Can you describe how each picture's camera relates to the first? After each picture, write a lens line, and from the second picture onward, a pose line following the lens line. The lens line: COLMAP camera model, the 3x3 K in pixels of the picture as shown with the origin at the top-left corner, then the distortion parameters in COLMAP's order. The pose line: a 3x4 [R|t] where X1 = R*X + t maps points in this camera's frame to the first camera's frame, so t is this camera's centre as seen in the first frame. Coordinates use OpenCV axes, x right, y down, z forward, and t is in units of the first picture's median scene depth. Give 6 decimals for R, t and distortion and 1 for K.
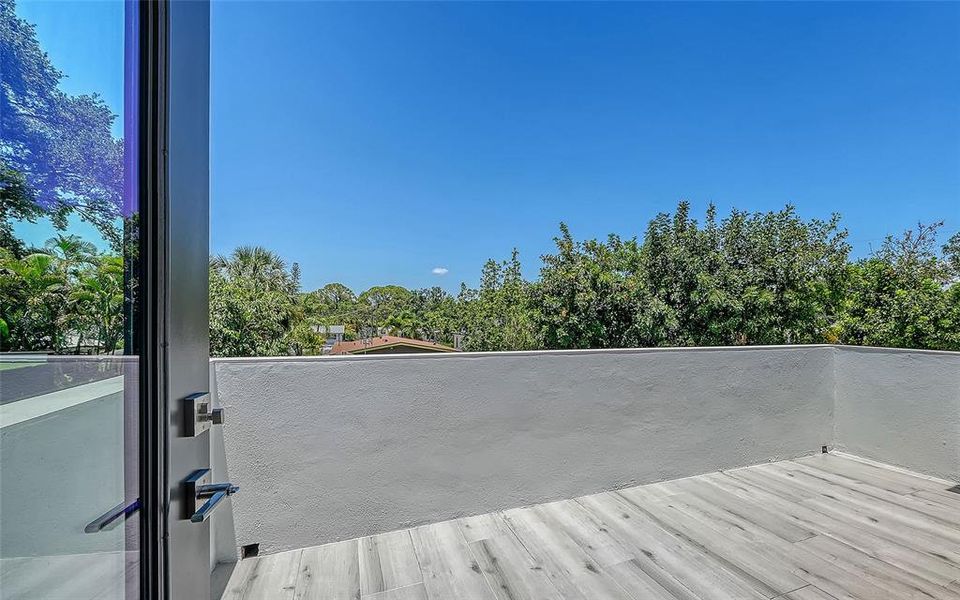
lens RADIAL K [[368.5, 0, 445.6], [0, 368.5, 326.7], [0, 0, 1]] dist [-0.001398, -0.000009]
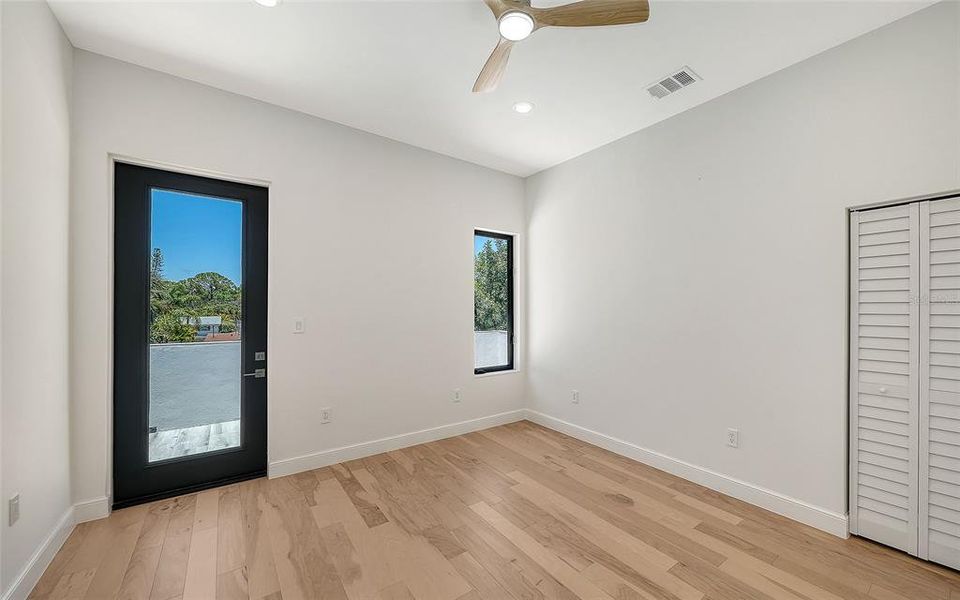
lens RADIAL K [[375.6, 0, 501.3], [0, 375.6, 308.0], [0, 0, 1]] dist [0.000046, 0.000030]
pose [[0.934324, 0.002653, 0.356415, 0.097619], [0.002218, 0.999910, -0.013259, -0.015823], [-0.356418, 0.013179, 0.934234, -0.290799]]
